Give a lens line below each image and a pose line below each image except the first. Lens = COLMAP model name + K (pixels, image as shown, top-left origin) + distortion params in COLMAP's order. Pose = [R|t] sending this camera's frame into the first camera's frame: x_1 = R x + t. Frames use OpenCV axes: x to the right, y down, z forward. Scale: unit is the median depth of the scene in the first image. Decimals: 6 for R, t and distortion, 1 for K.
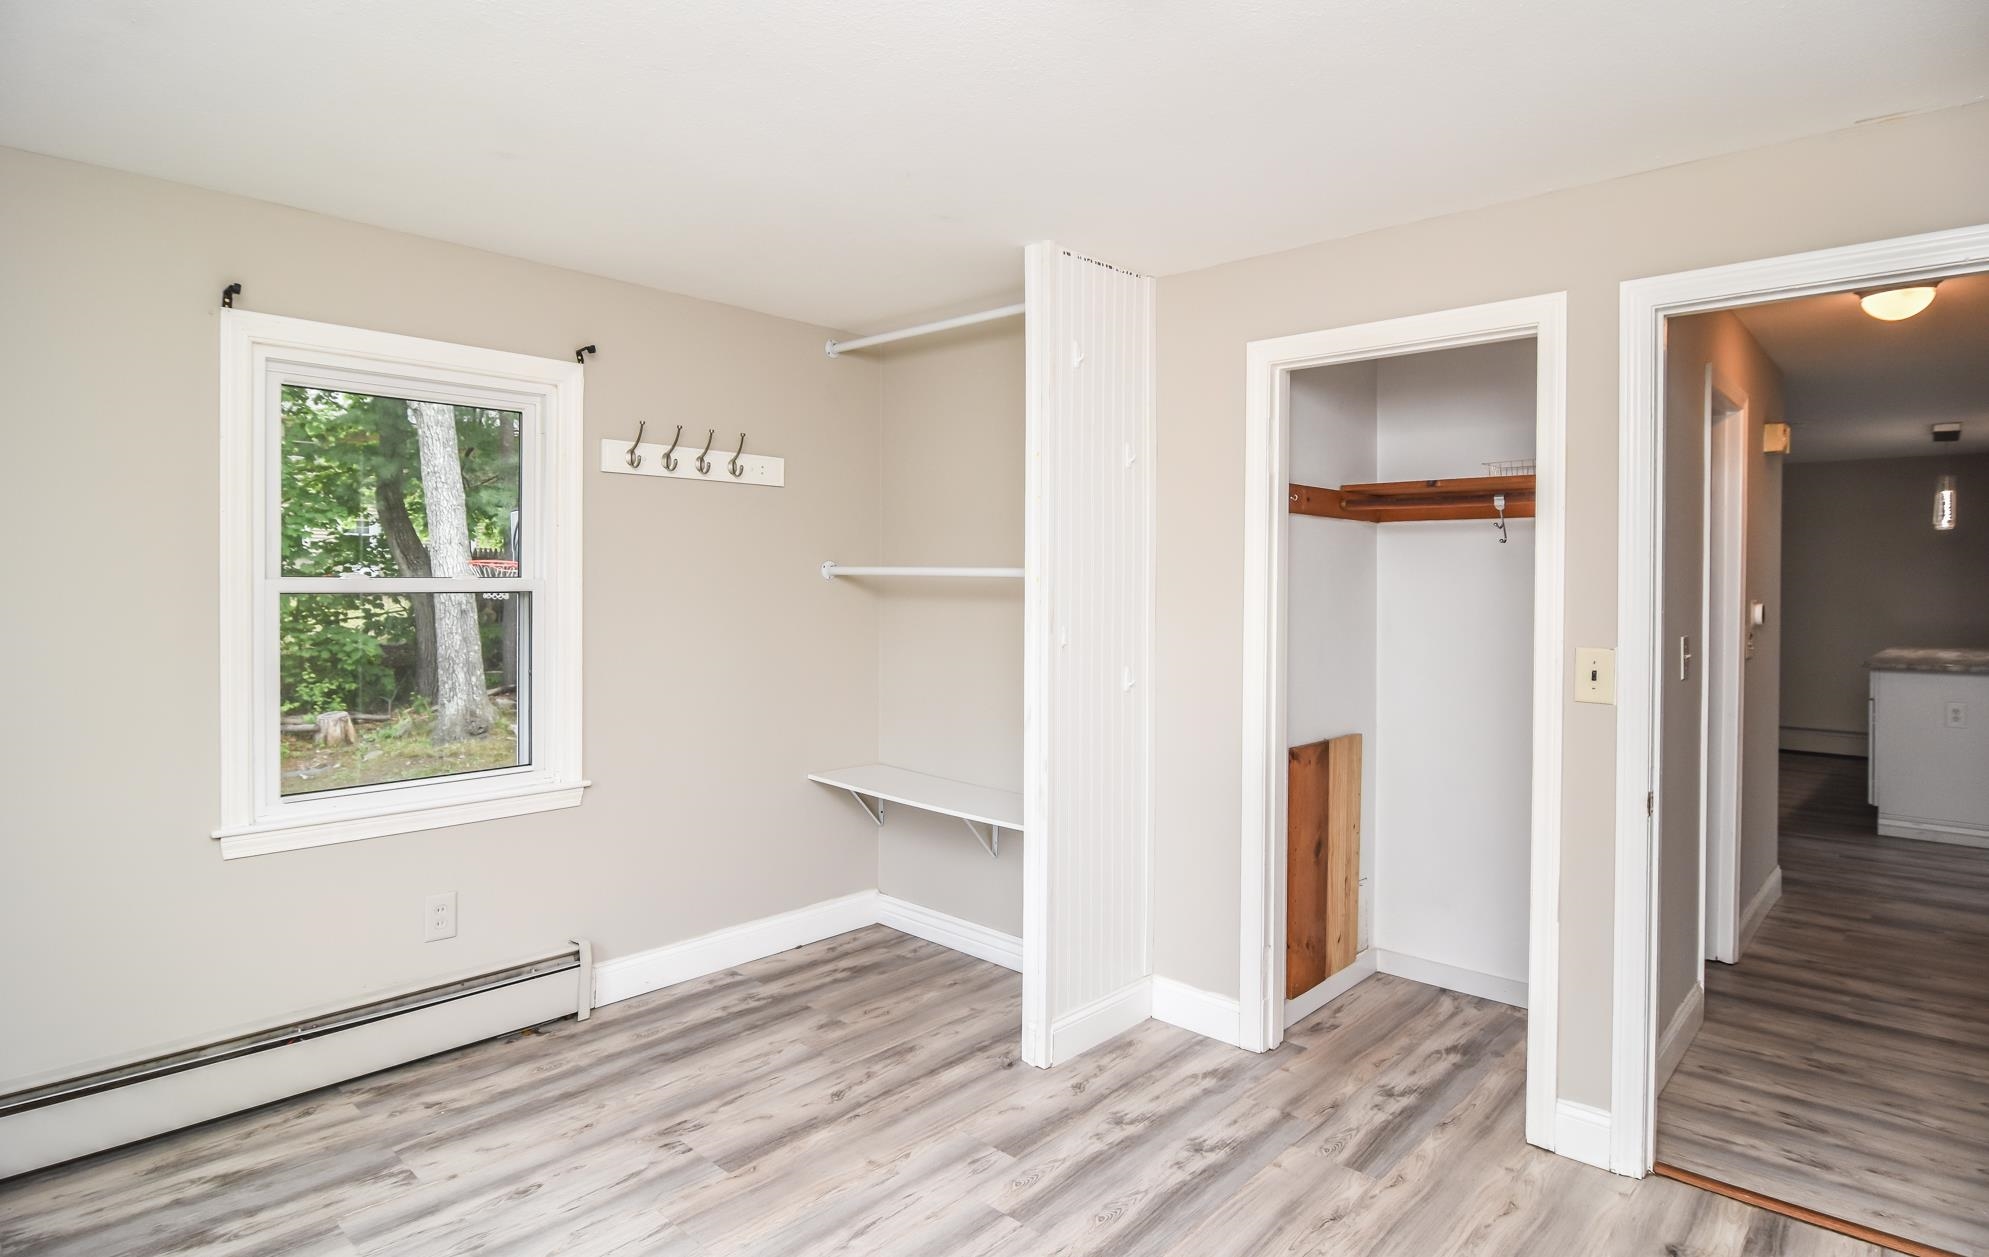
lens RADIAL K [[1064.0, 0, 994.3], [0, 1064.0, 589.1], [0, 0, 1]] dist [-0.022126, -0.001025]
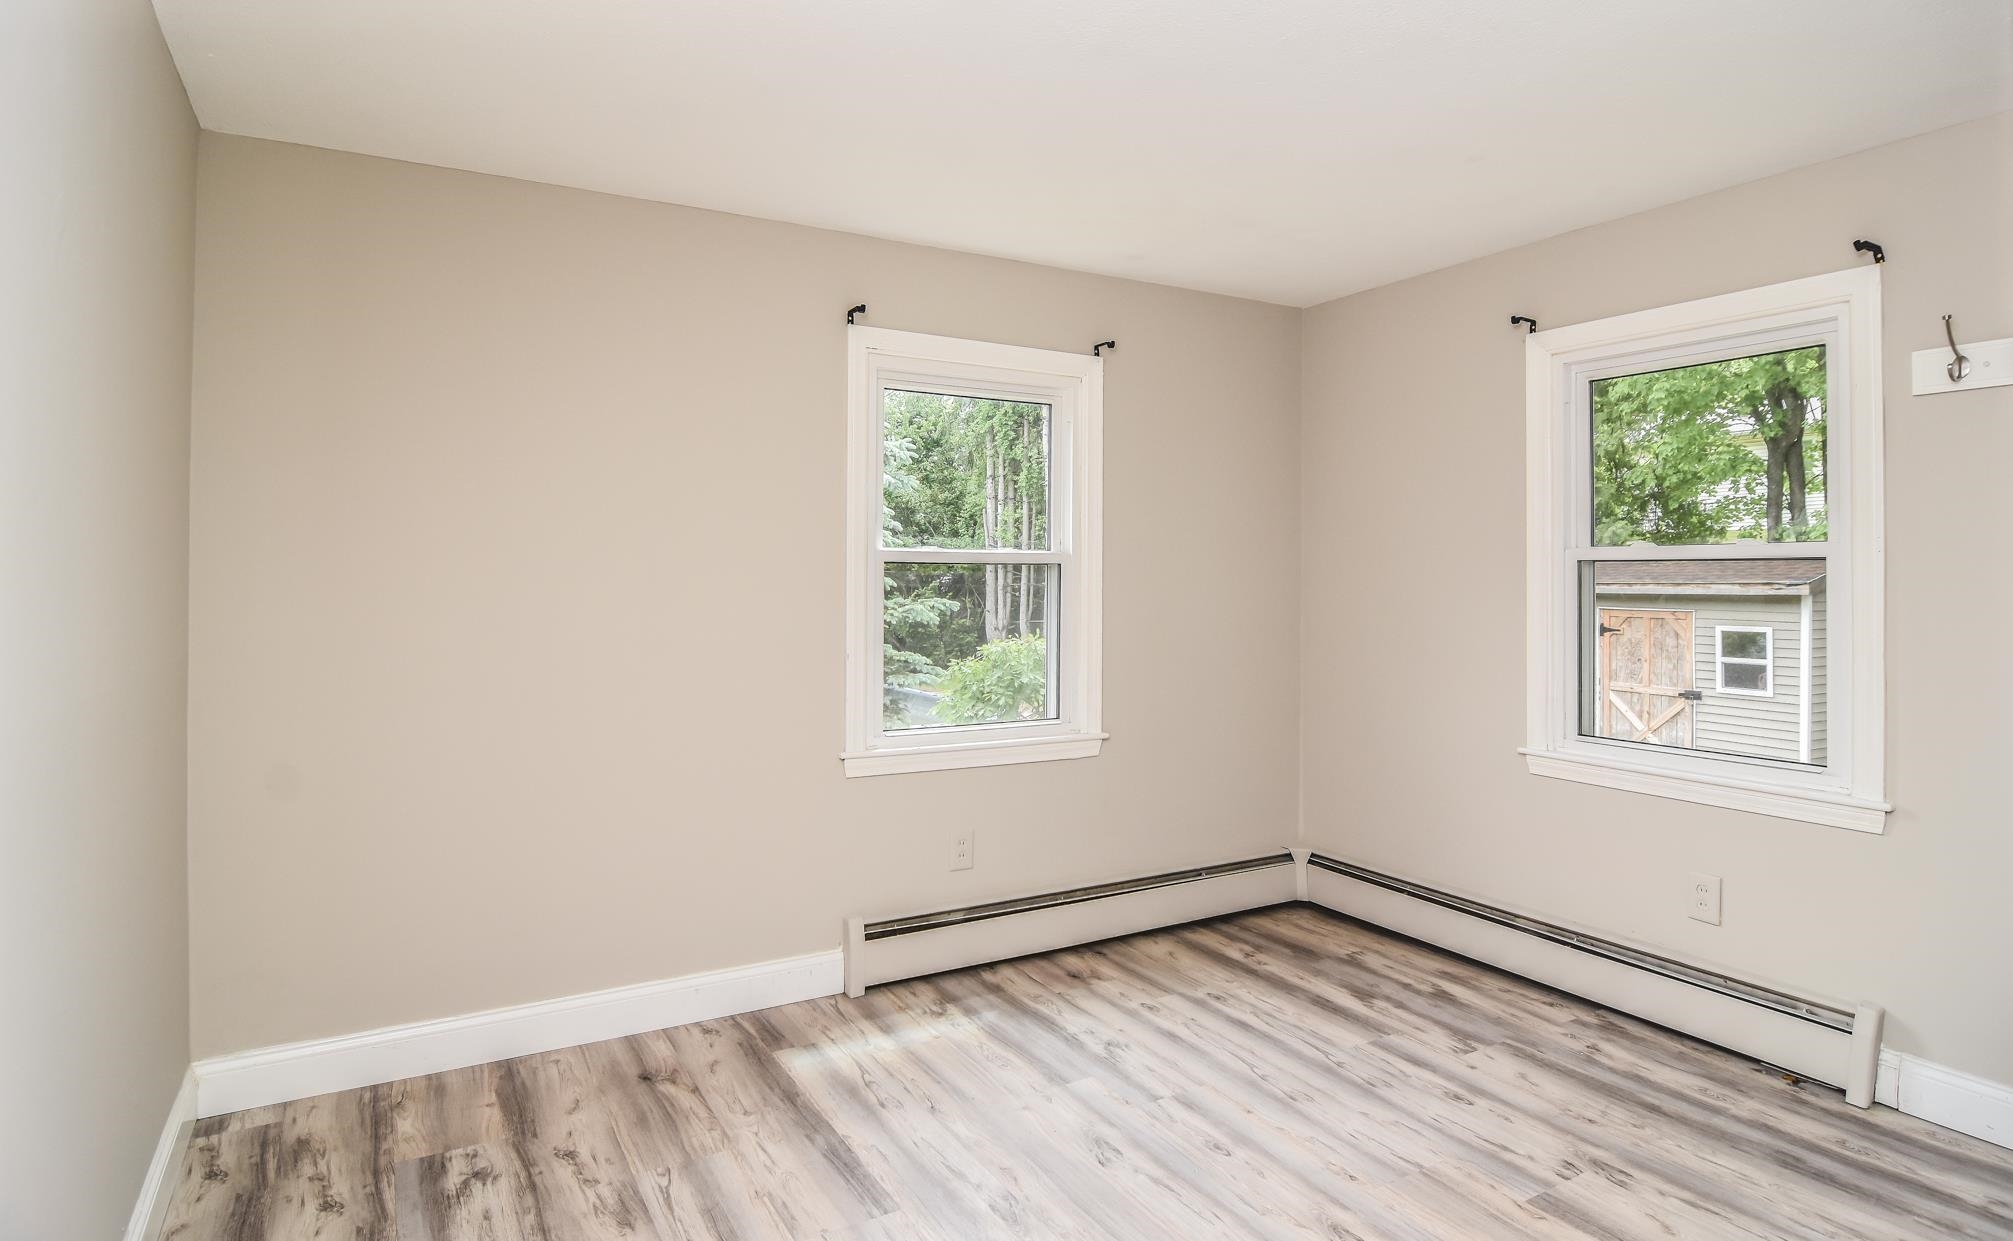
lens RADIAL K [[1092.2, 0, 1005.7], [0, 1092.2, 571.2], [0, 0, 1]] dist [-0.005147, -0.002295]
pose [[-0.299794, -0.009780, -0.953954, 0.703604], [-0.010303, 0.999922, -0.007014, 0.030966], [0.953948, 0.007726, -0.299872, 0.790150]]
